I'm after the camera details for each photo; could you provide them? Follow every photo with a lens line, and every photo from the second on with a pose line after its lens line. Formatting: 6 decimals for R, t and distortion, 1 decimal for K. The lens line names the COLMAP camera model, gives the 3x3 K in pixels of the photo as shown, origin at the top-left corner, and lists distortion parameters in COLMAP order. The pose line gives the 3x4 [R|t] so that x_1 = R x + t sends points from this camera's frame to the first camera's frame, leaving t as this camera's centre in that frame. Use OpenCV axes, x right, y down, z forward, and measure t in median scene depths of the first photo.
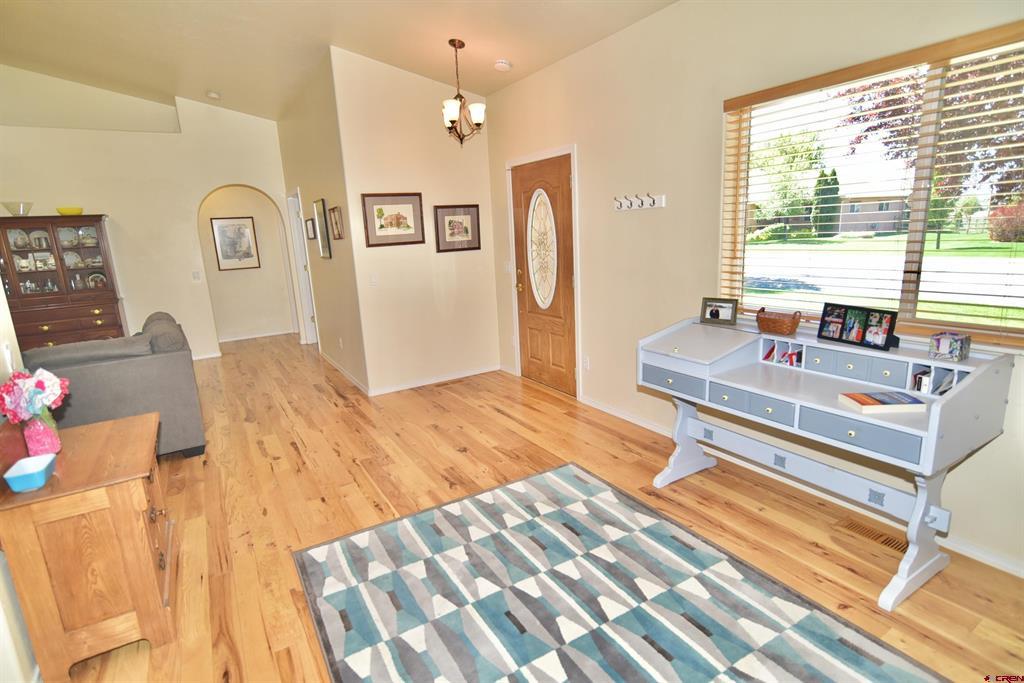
lens RADIAL K [[513.2, 0, 508.3], [0, 513.2, 342.5], [0, 0, 1]] dist [-0.010912, 0.005131]
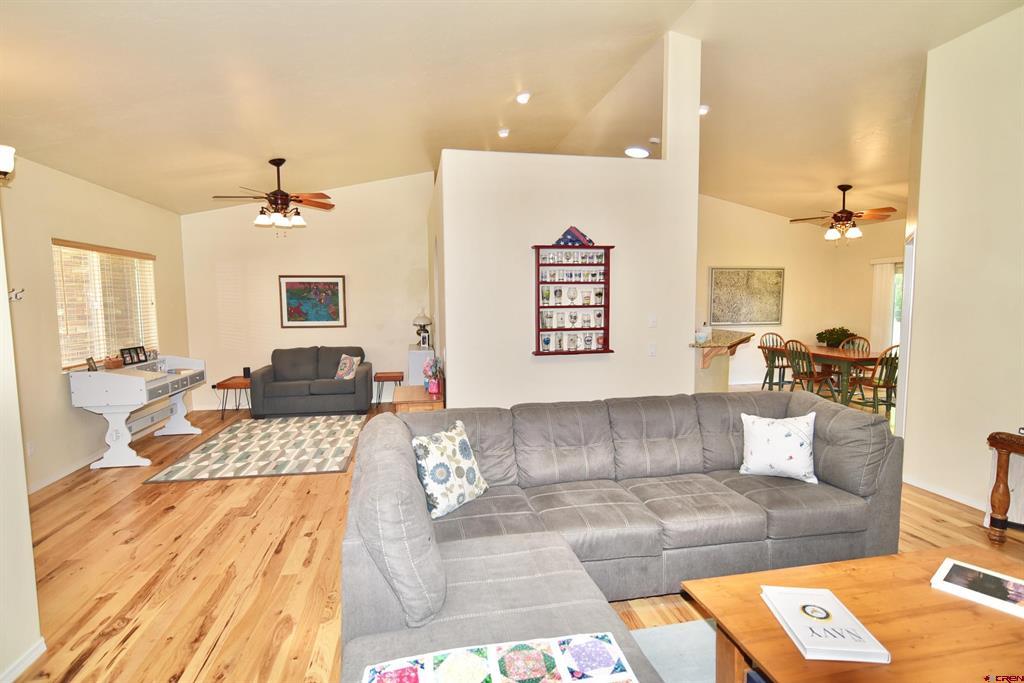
lens RADIAL K [[513.2, 0, 507.7], [0, 513.2, 344.7], [0, 0, 1]] dist [-0.010912, 0.005131]
pose [[-0.933519, 0.026628, 0.357537, -1.363505], [0.131259, 0.953386, 0.271710, -0.379345], [-0.333636, 0.300577, -0.893499, 1.924508]]
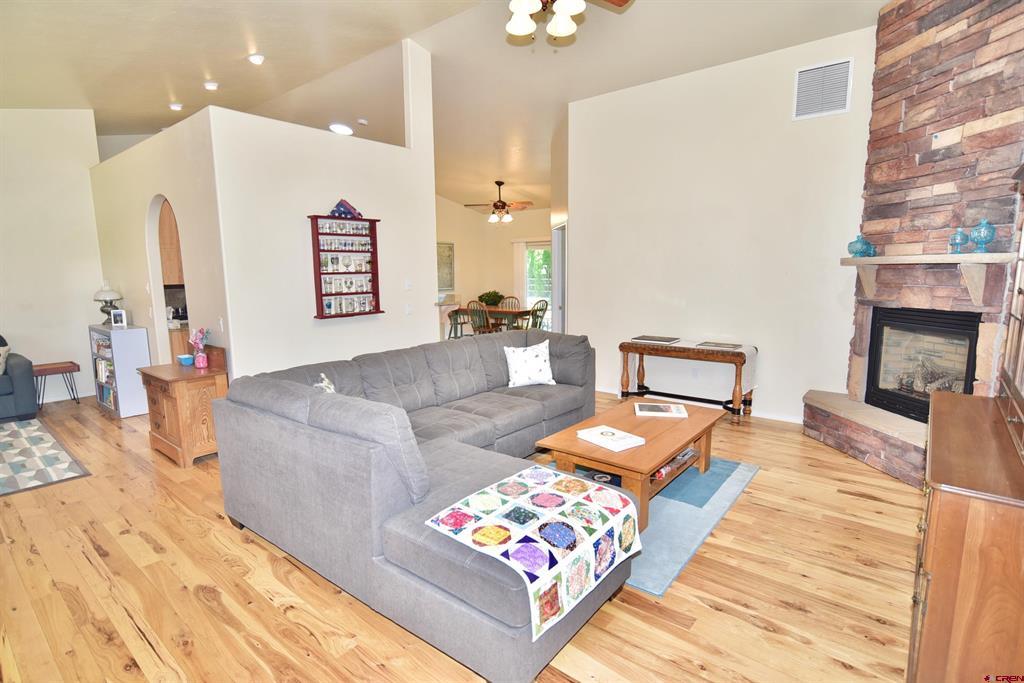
lens RADIAL K [[513.2, 0, 508.2], [0, 513.2, 345.4], [0, 0, 1]] dist [-0.010912, 0.005131]
pose [[-0.944893, 0.108268, -0.308958, -0.976143], [-0.012364, 0.931257, 0.364153, -0.442067], [0.327145, 0.347906, -0.878600, 2.181229]]
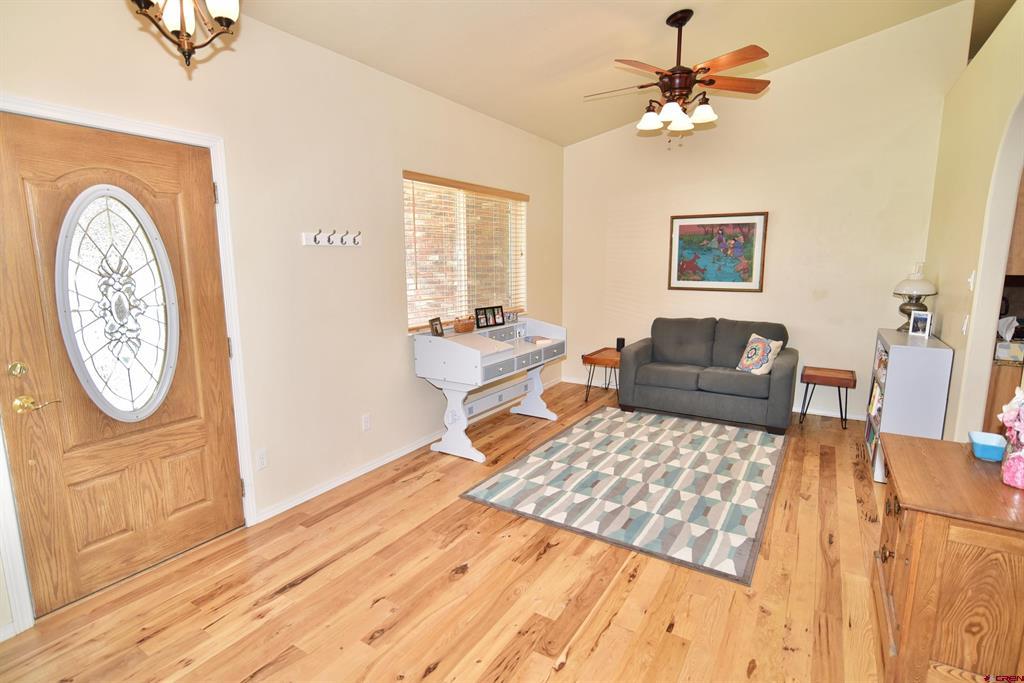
lens RADIAL K [[513.2, 0, 507.9], [0, 513.2, 342.4], [0, 0, 1]] dist [-0.010912, 0.005131]
pose [[-0.453070, -0.089922, 0.886928, -0.837210], [0.221387, 0.952384, 0.209649, -0.255669], [-0.863548, 0.291340, -0.411589, 1.353711]]
